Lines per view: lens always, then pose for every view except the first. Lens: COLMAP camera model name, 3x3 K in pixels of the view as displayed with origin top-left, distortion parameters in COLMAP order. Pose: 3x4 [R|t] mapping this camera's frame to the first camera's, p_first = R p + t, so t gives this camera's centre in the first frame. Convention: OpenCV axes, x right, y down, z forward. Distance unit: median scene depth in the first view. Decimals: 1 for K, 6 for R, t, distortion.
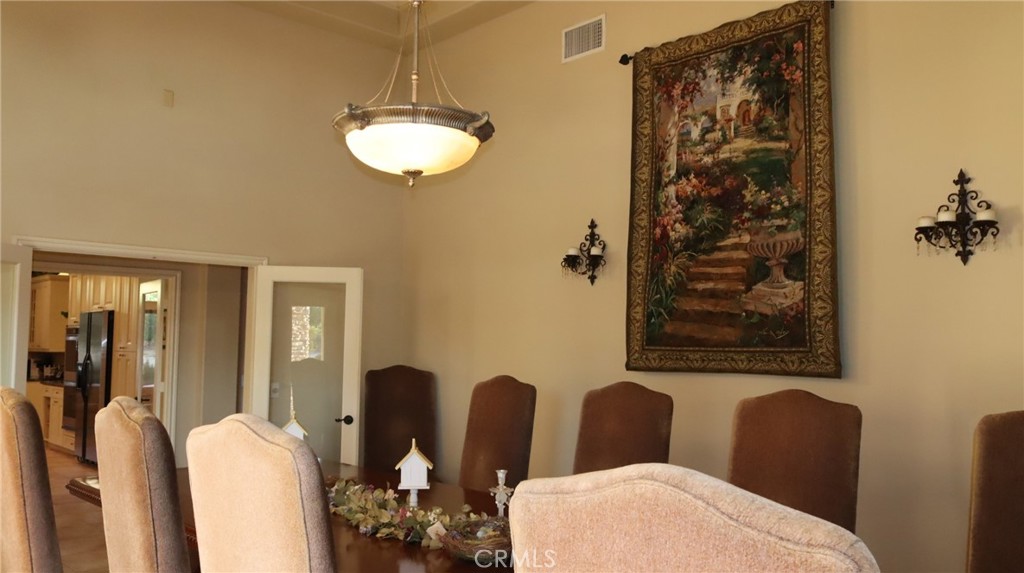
lens RADIAL K [[838.3, 0, 513.7], [0, 838.3, 286.6], [0, 0, 1]] dist [-0.007800, 0.002636]
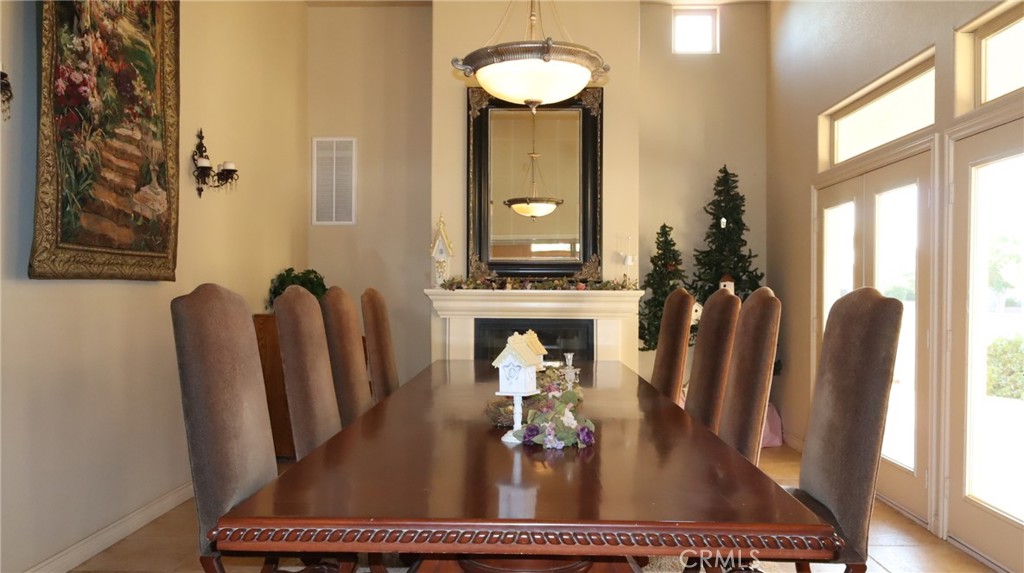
lens RADIAL K [[838.3, 0, 516.3], [0, 838.3, 284.6], [0, 0, 1]] dist [-0.007800, 0.002636]
pose [[-0.723091, -0.002518, 0.690748, -0.621911], [-0.051749, 0.997381, -0.050536, 0.124443], [-0.688811, -0.072288, -0.721328, 1.270506]]
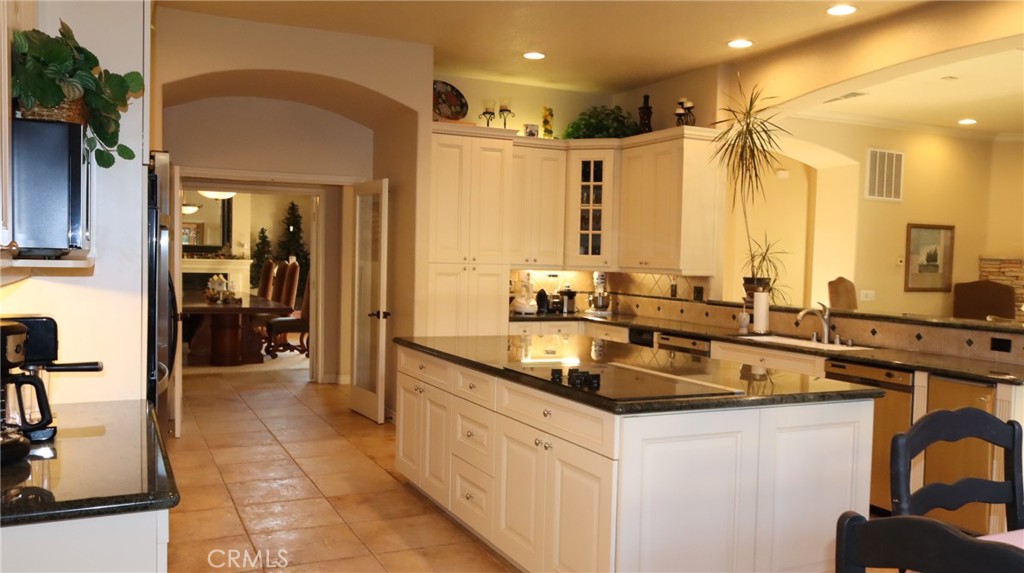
lens RADIAL K [[838.3, 0, 516.3], [0, 838.3, 282.6], [0, 0, 1]] dist [-0.007800, 0.002636]
pose [[-0.962836, -0.032539, 0.268120, -1.076225], [-0.042934, 0.998533, -0.032996, 0.158090], [-0.266653, -0.043281, -0.962820, 2.014535]]
